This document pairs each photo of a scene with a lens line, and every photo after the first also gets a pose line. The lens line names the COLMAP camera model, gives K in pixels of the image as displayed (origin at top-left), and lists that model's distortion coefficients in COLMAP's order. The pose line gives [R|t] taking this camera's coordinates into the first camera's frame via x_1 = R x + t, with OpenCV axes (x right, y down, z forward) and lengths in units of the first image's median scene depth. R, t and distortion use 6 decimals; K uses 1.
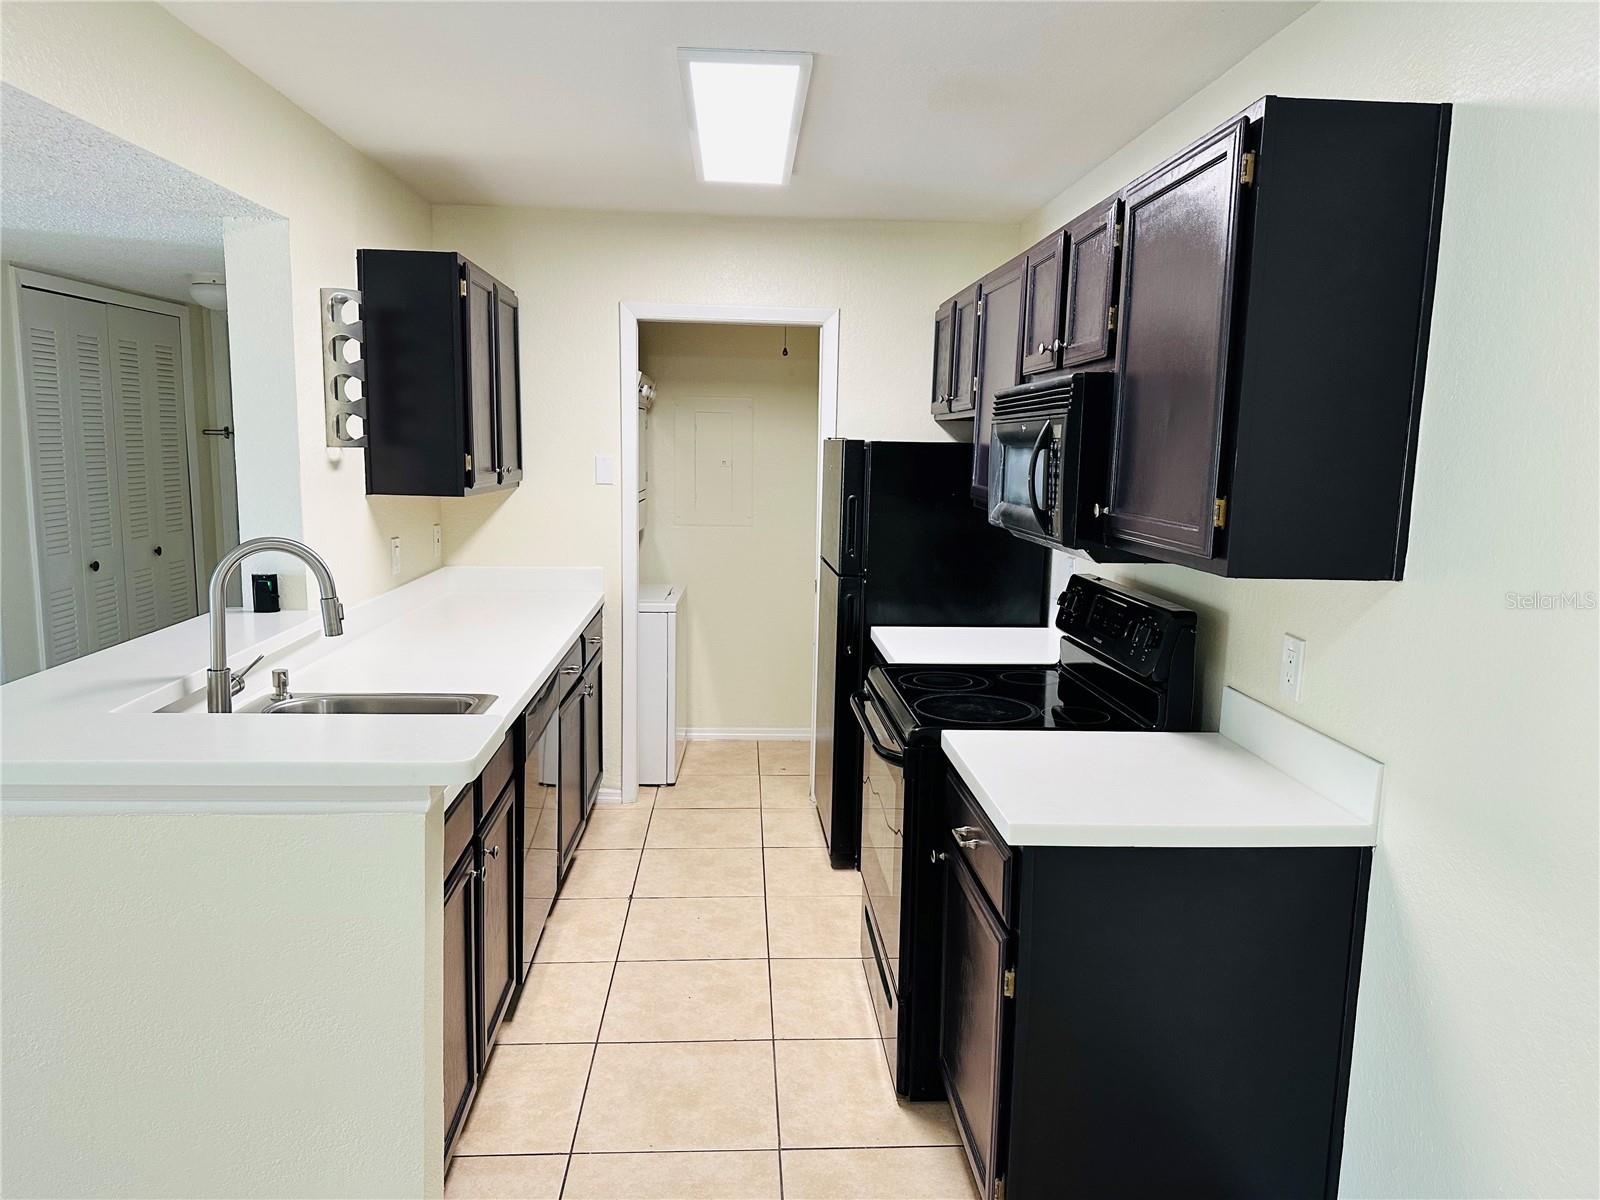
lens RADIAL K [[1114.7, 0, 798.7], [0, 1114.7, 605.1], [0, 0, 1]] dist [-0.000991, -0.000015]
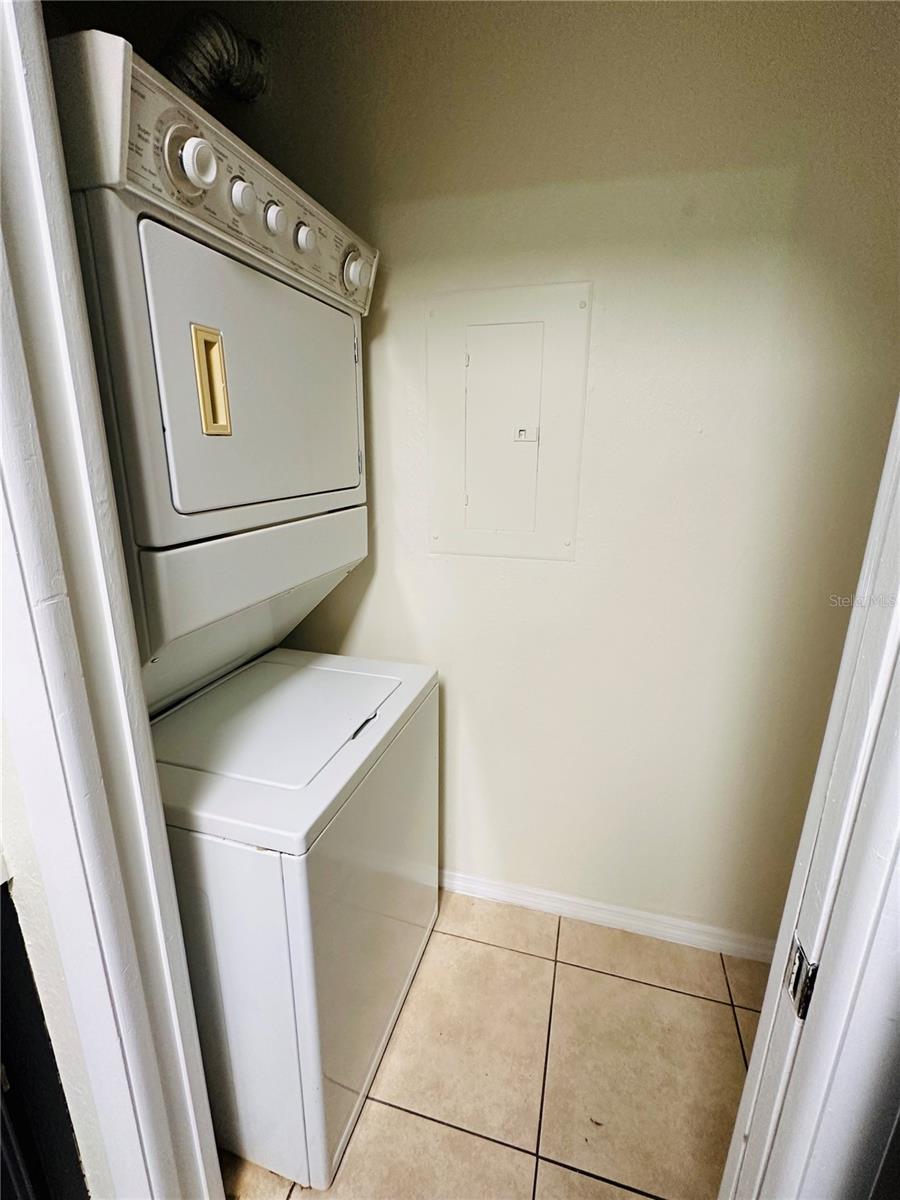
lens RADIAL K [[549.6, 0, 445.9], [0, 549.6, 596.9], [0, 0, 1]] dist [0.009569, 0.000011]
pose [[0.940809, 0.079380, -0.329509, -0.012498], [-0.039409, 0.991213, 0.126267, -0.085702], [0.336637, -0.105808, 0.935671, 0.758051]]
